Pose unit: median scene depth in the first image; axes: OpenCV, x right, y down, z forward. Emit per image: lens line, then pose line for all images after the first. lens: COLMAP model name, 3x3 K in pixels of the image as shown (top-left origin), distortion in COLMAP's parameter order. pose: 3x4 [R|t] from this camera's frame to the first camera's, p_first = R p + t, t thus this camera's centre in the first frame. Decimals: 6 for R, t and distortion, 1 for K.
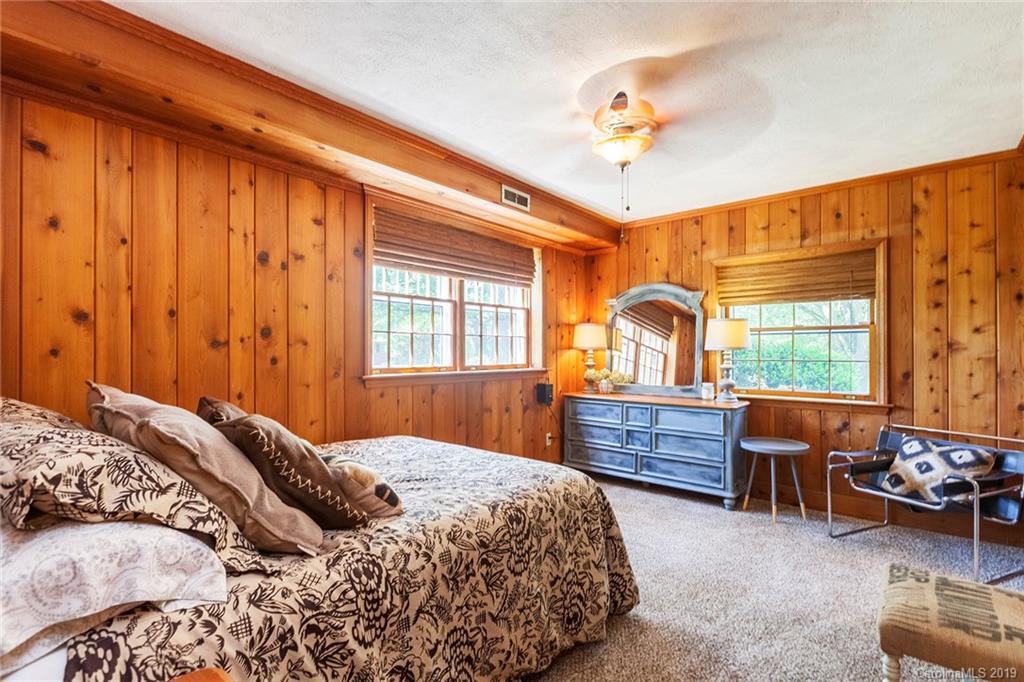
lens RADIAL K [[464.0, 0, 514.3], [0, 464.0, 347.5], [0, 0, 1]] dist [0.000888, 0.000667]
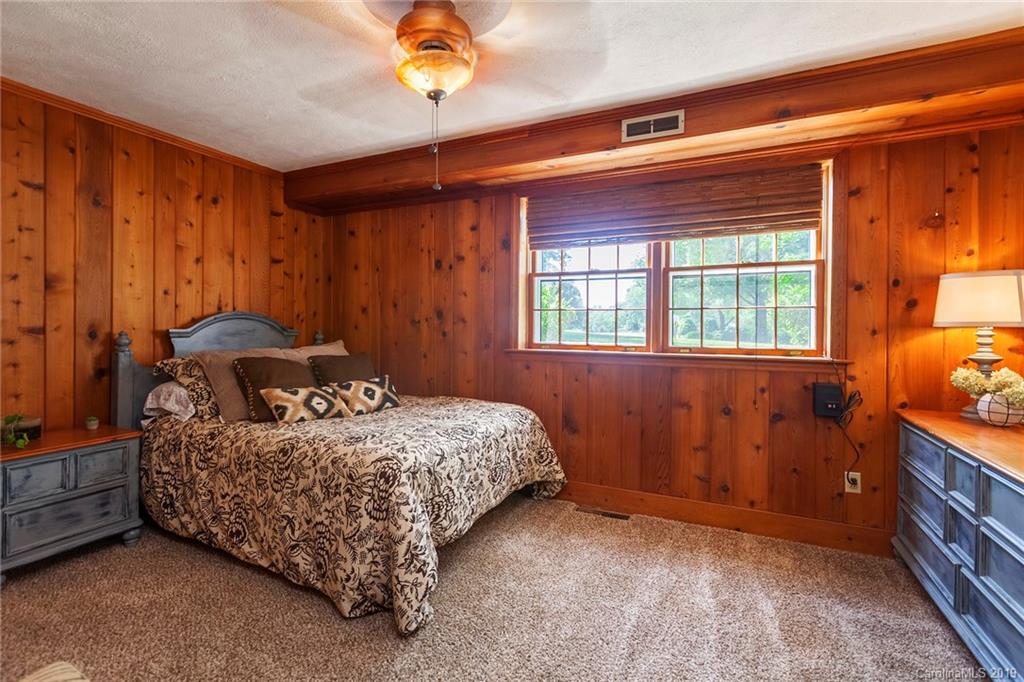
lens RADIAL K [[464.0, 0, 516.9], [0, 464.0, 329.8], [0, 0, 1]] dist [0.000888, 0.000667]
pose [[0.286519, 0.006074, -0.958055, 0.764696], [0.000626, 0.999978, 0.006528, 0.005708], [0.958074, -0.002470, 0.286509, 0.655038]]
